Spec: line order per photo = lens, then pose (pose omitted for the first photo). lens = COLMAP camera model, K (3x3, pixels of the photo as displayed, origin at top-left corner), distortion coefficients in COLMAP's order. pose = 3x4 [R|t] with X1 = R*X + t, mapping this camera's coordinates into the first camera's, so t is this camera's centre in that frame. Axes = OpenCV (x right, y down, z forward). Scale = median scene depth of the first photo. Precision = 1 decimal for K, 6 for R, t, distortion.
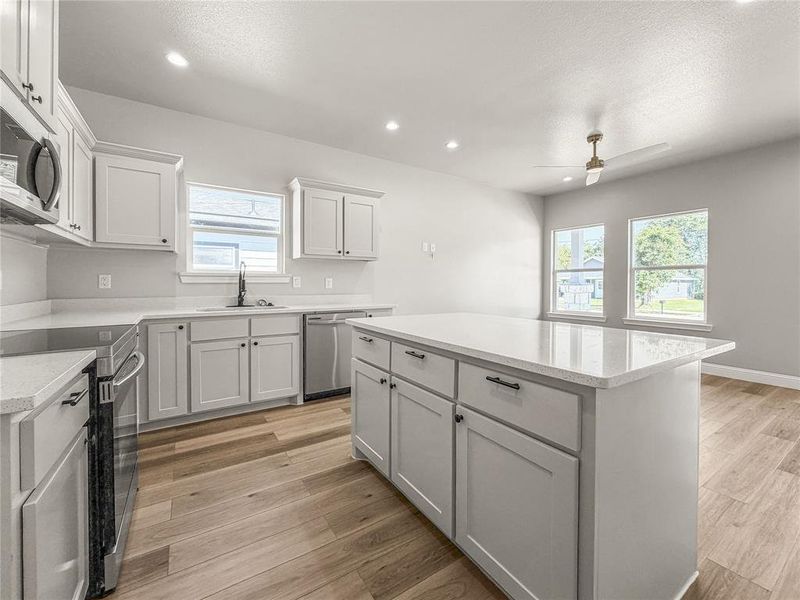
lens RADIAL K [[341.1, 0, 427.0], [0, 341.1, 291.6], [0, 0, 1]] dist [-0.002967, 0.001046]
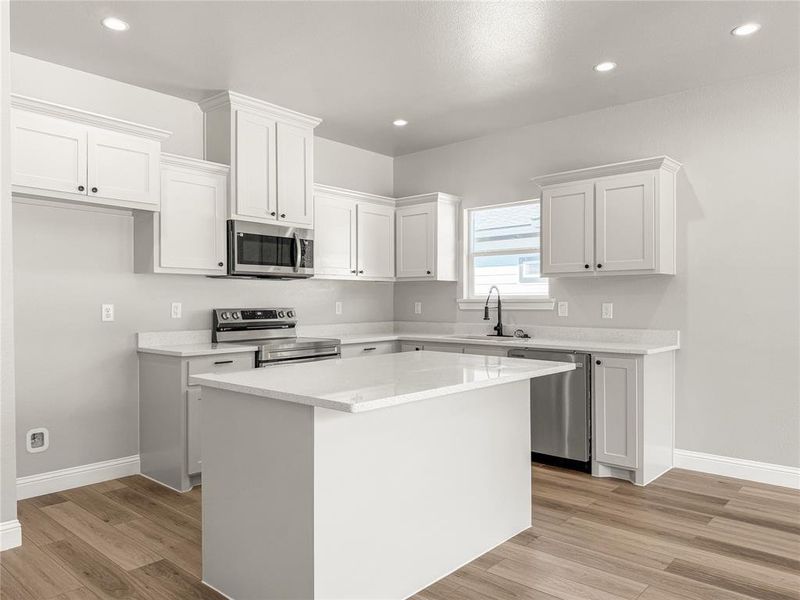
lens RADIAL K [[597.3, 0, 384.0], [0, 597.3, 311.6], [0, 0, 1]] dist [0.058757, -0.057138]
pose [[0.211115, 0.021471, -0.977225, 1.183000], [-0.014114, 0.999721, 0.018916, -0.057912], [0.977359, 0.009799, 0.211360, 0.470442]]
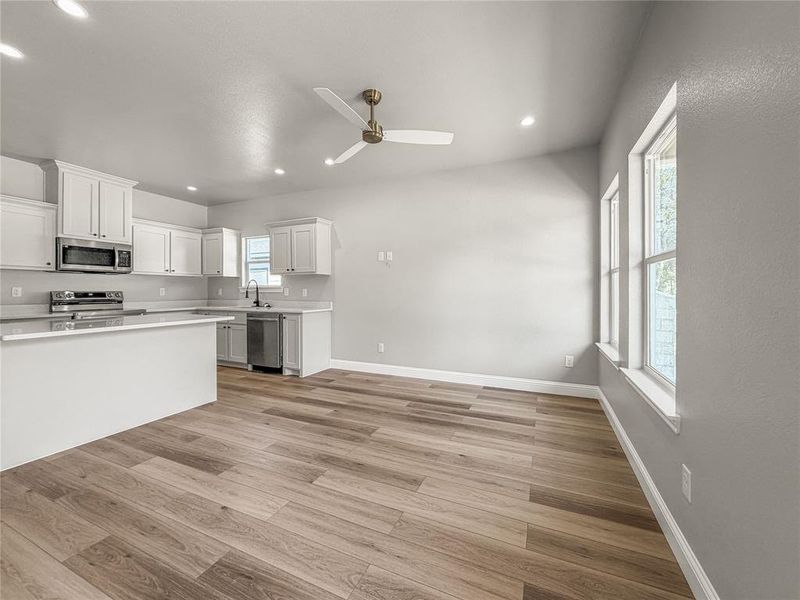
lens RADIAL K [[339.6, 0, 402.8], [0, 339.6, 292.9], [0, 0, 1]] dist [0.000145, -0.000014]
pose [[0.506027, 0.008158, -0.862479, 1.604095], [-0.015121, 0.999885, 0.000586, -0.043949], [0.862385, 0.012745, 0.506093, 0.980867]]
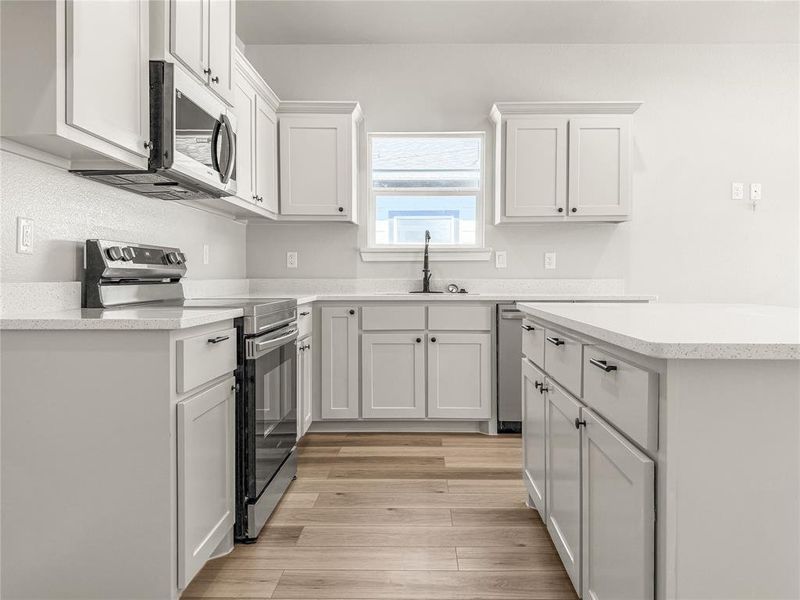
lens RADIAL K [[597.3, 0, 410.7], [0, 597.3, 294.6], [0, 0, 1]] dist [0.058757, -0.057138]
pose [[0.816432, 0.018820, -0.577135, 0.223580], [-0.012040, 0.999806, 0.015572, 0.036873], [0.577316, -0.005765, 0.816500, -0.098612]]
